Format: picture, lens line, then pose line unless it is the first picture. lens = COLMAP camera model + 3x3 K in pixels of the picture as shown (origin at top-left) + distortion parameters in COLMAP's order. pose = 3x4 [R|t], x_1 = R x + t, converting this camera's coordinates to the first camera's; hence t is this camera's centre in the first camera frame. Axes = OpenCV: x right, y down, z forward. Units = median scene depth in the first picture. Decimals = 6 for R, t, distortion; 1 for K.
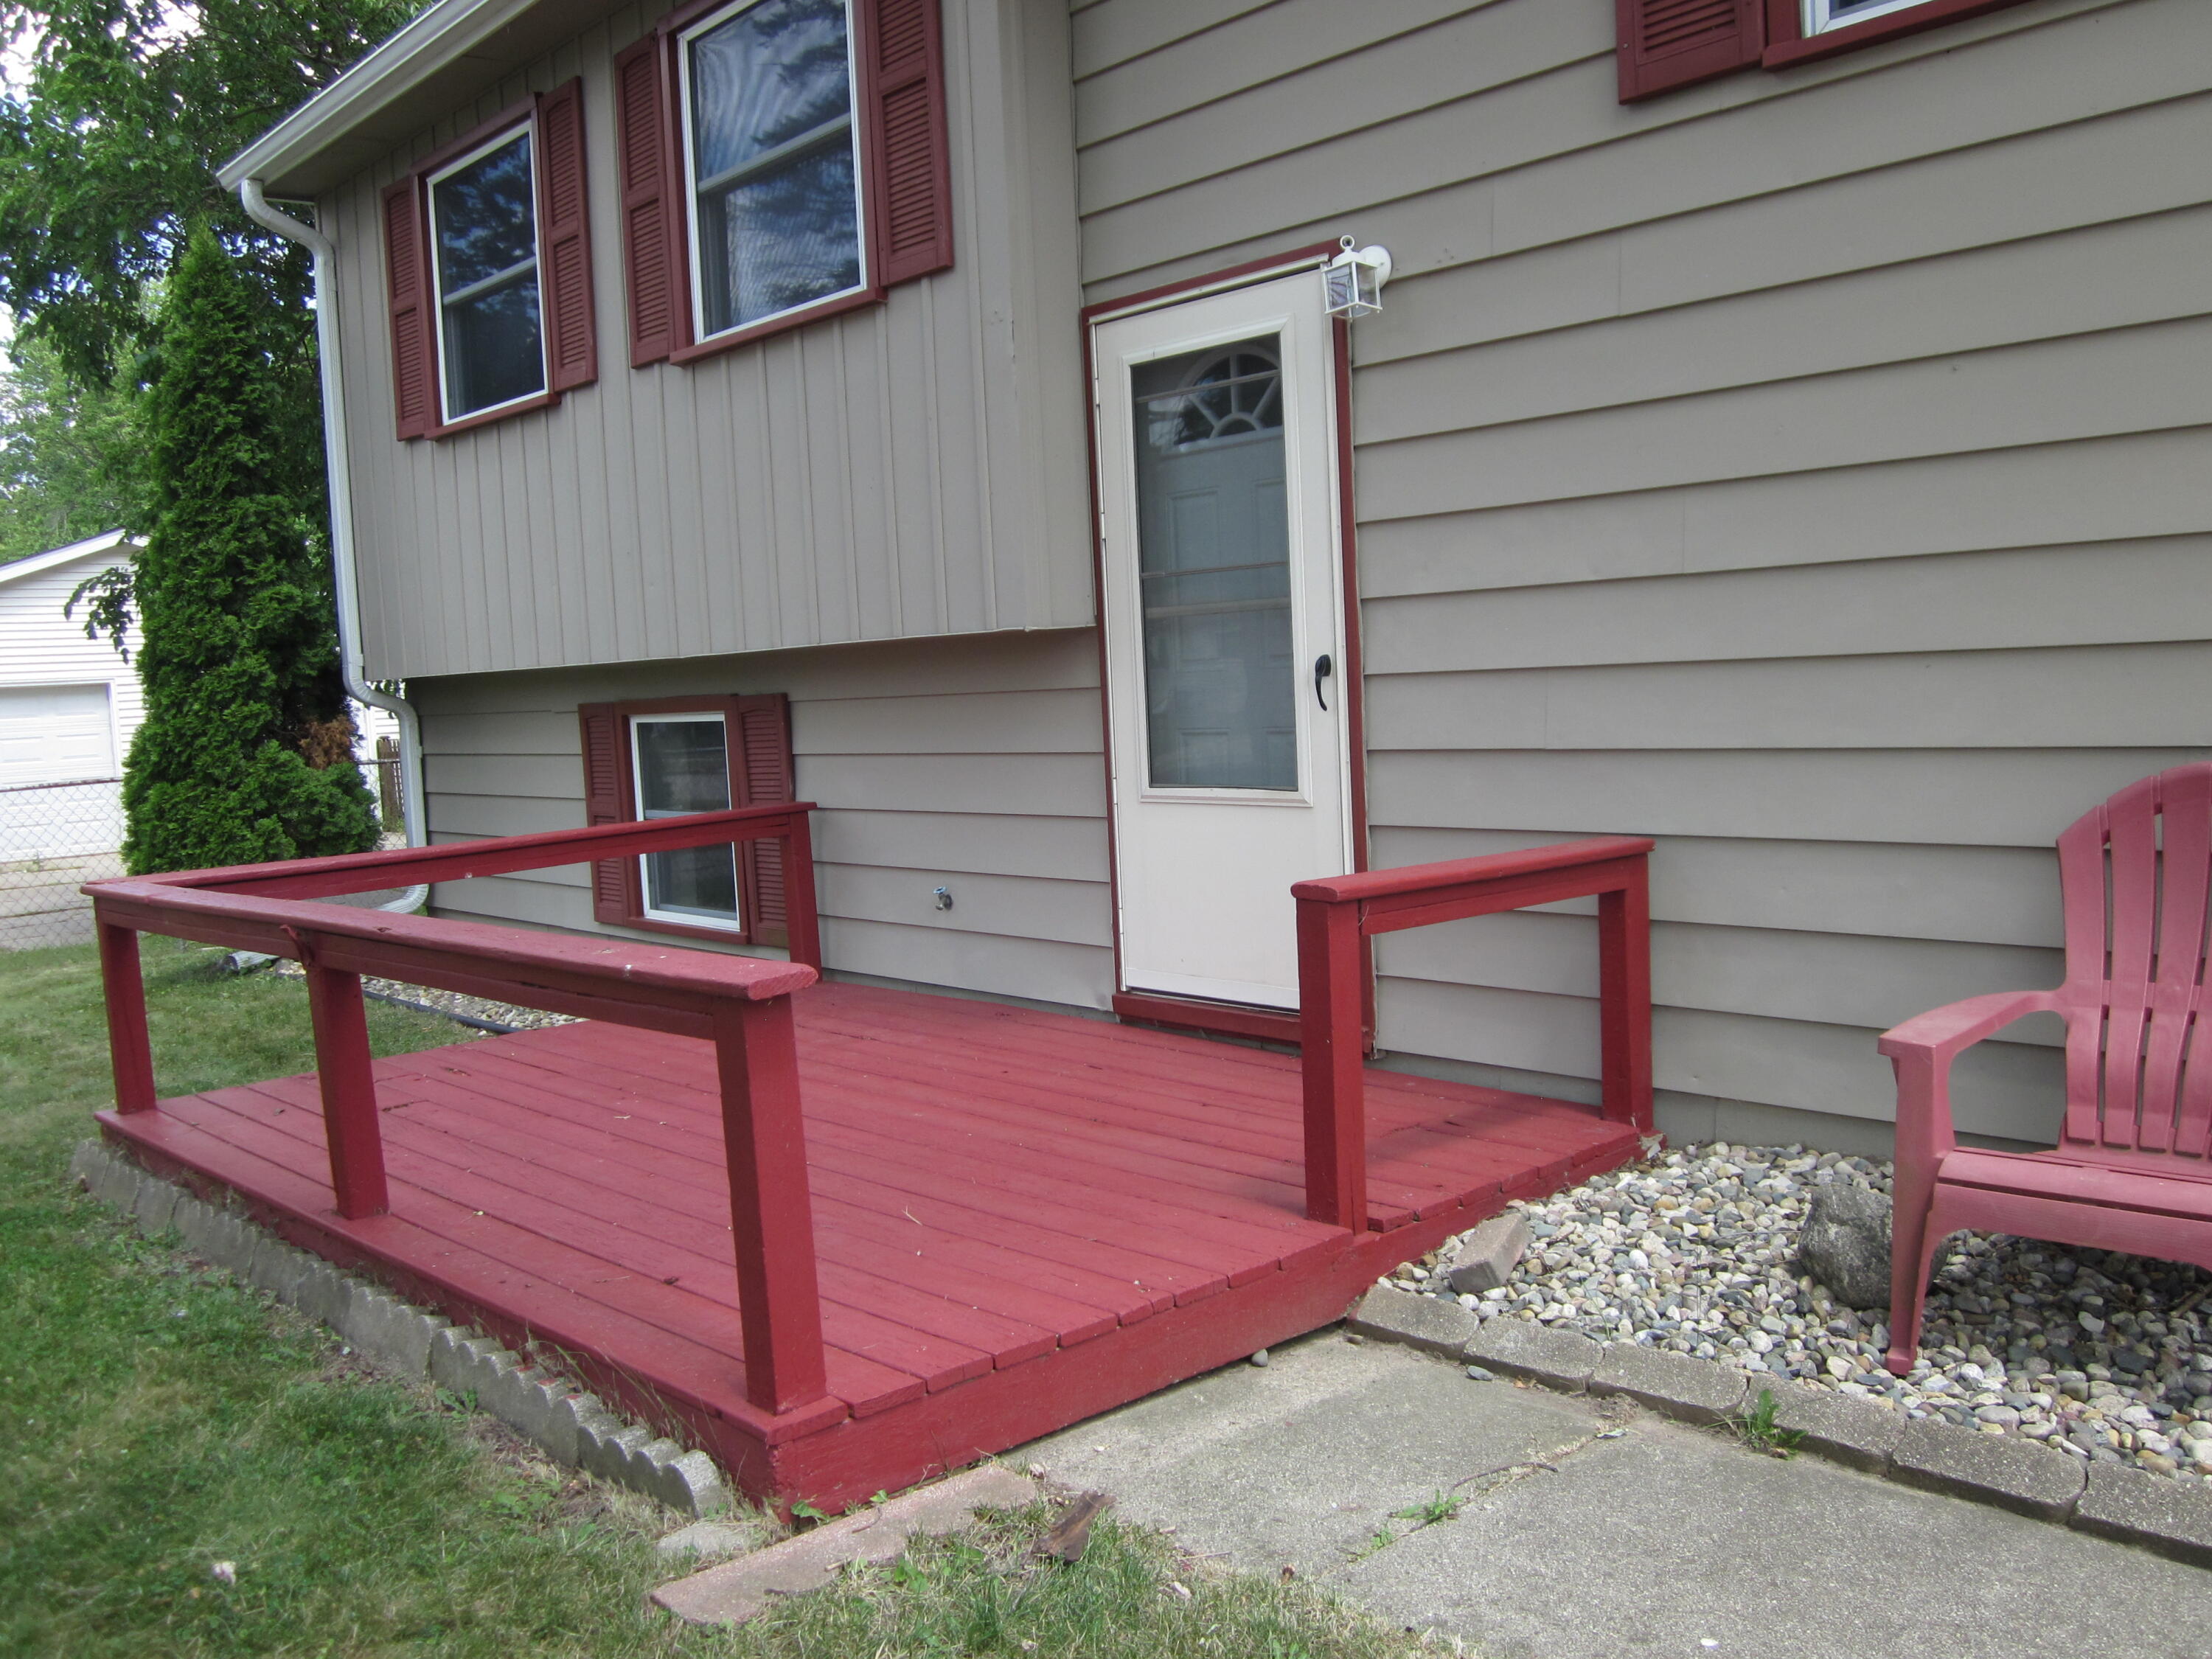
lens RADIAL K [[1840.8, 0, 1106.0], [0, 1840.8, 829.5], [0, 0, 1]] dist [-0.037173, 0.007824]
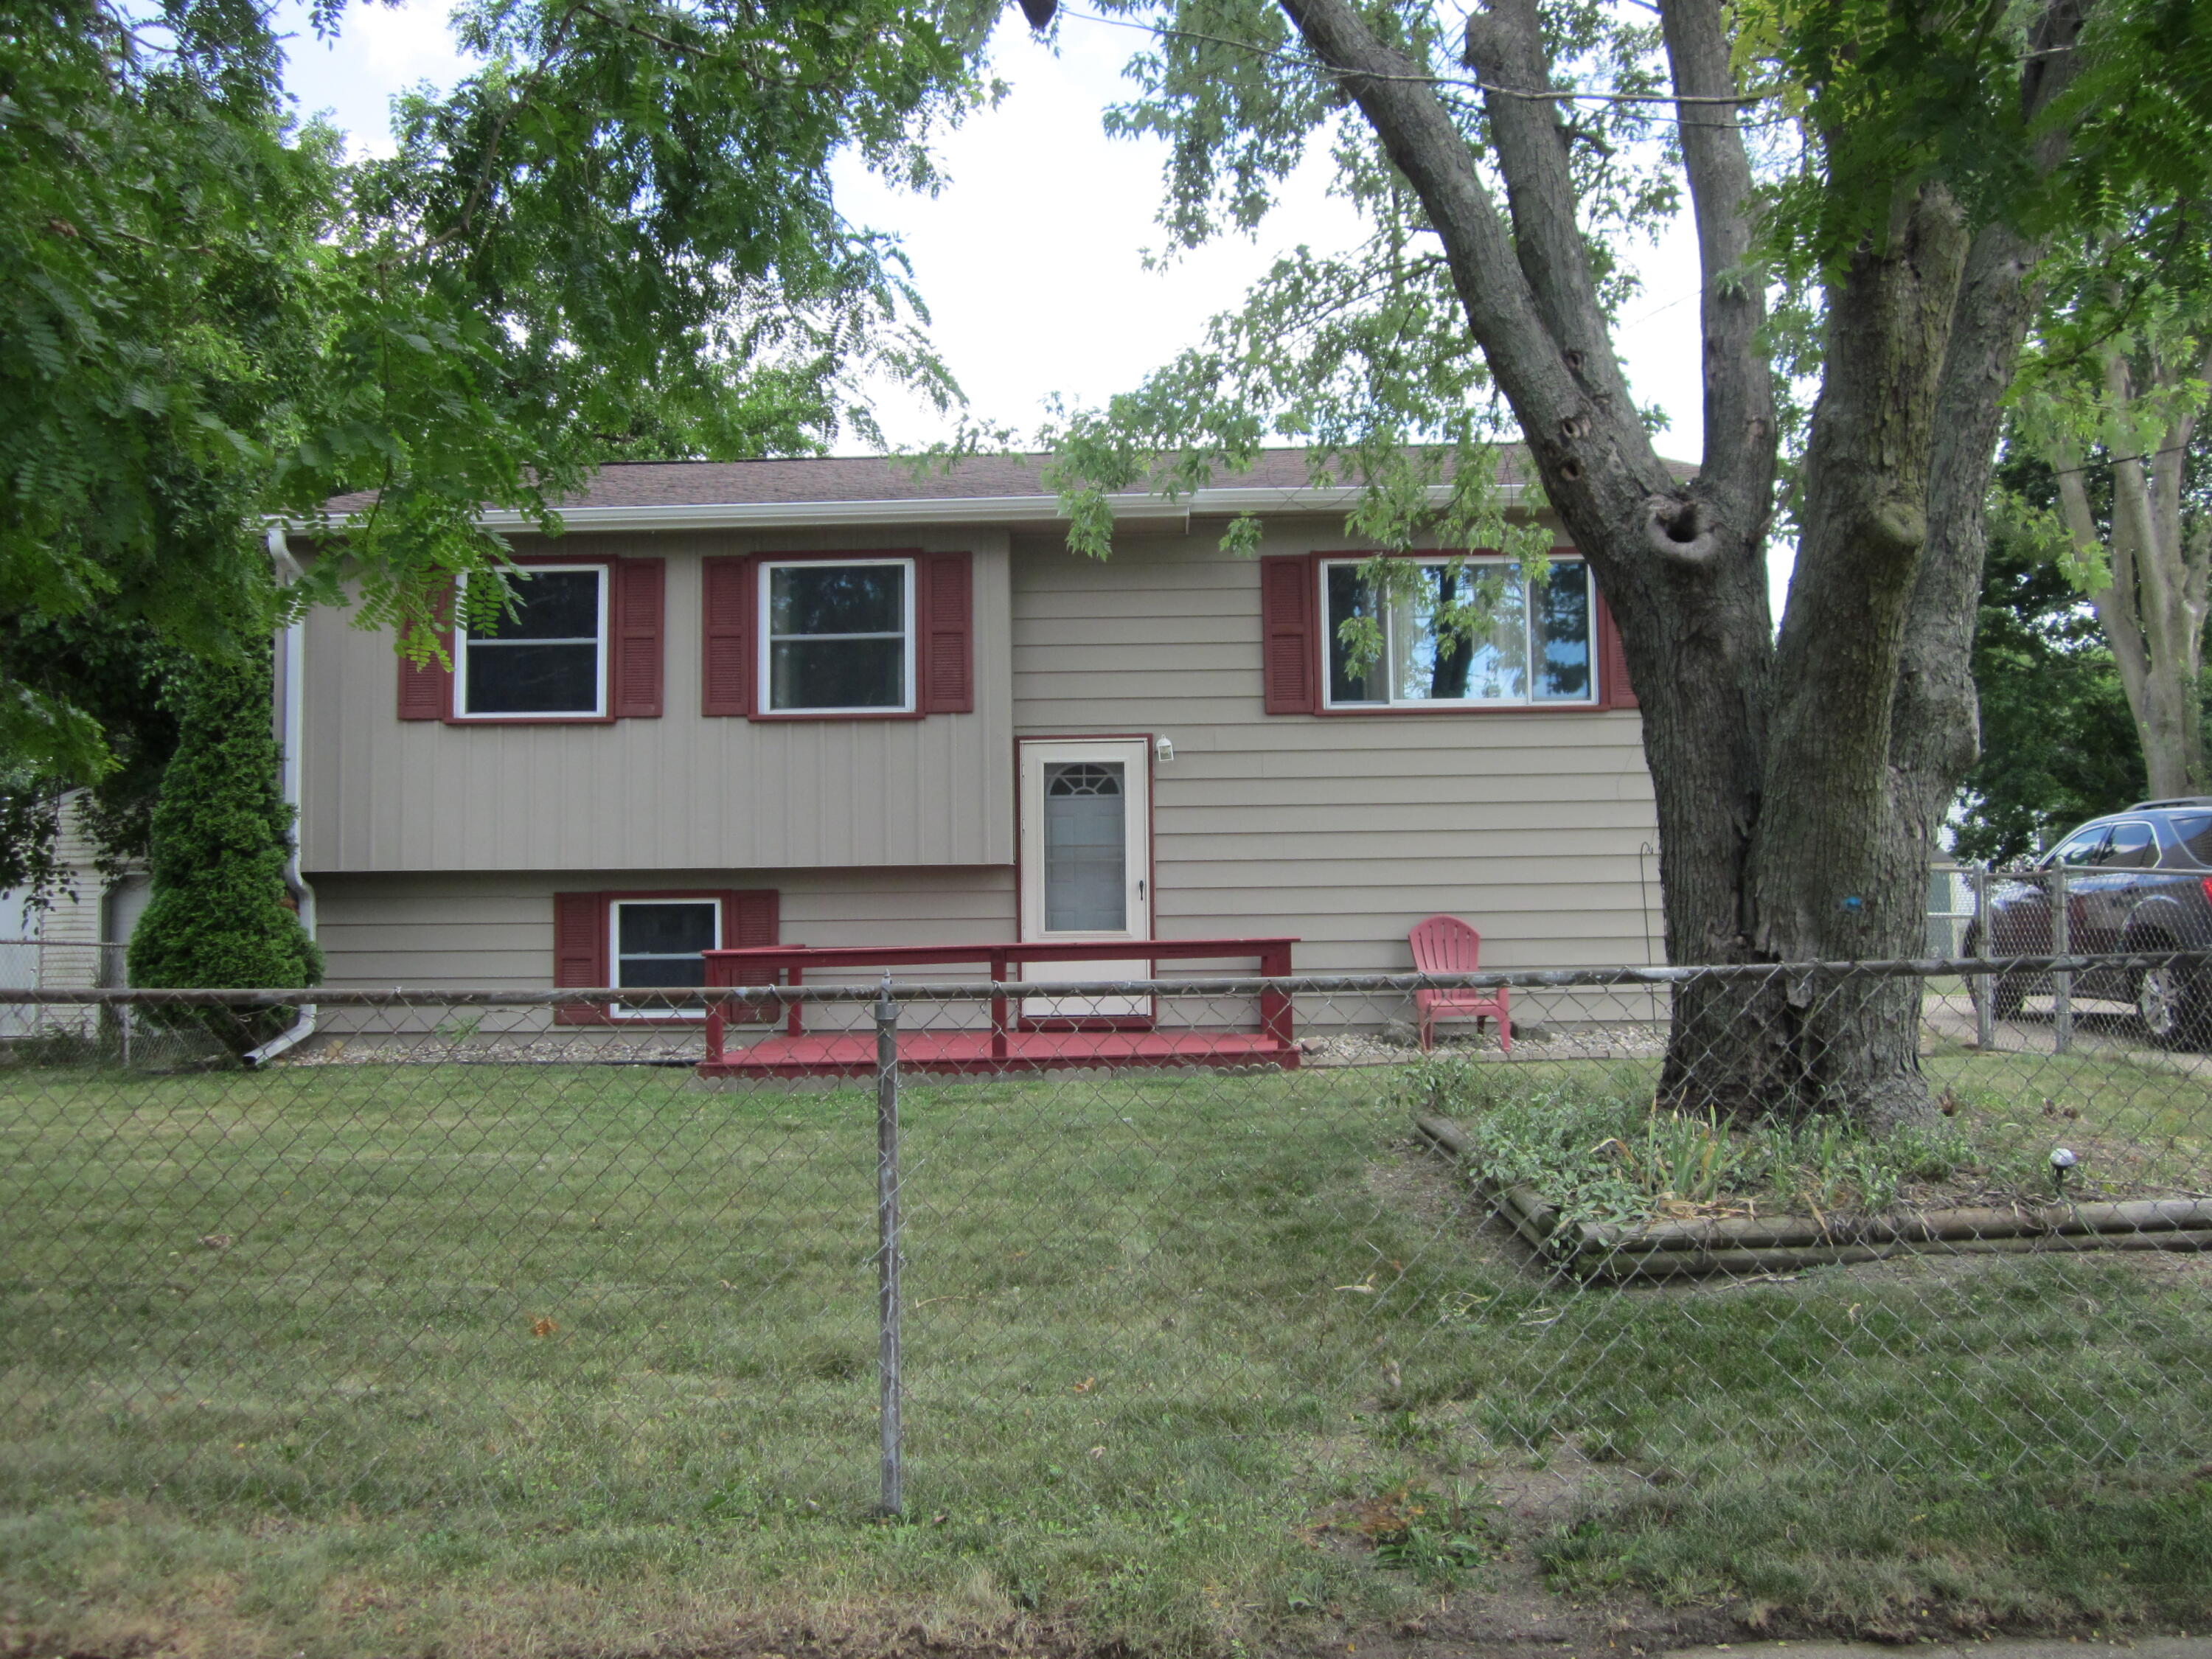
lens RADIAL K [[1840.8, 0, 1106.0], [0, 1840.8, 829.5], [0, 0, 1]] dist [-0.037173, 0.007824]
pose [[0.708620, 0.082245, 0.700781, -1.640346], [0.034812, 0.987899, -0.151143, 0.215446], [-0.704731, 0.131499, 0.697181, -0.782981]]
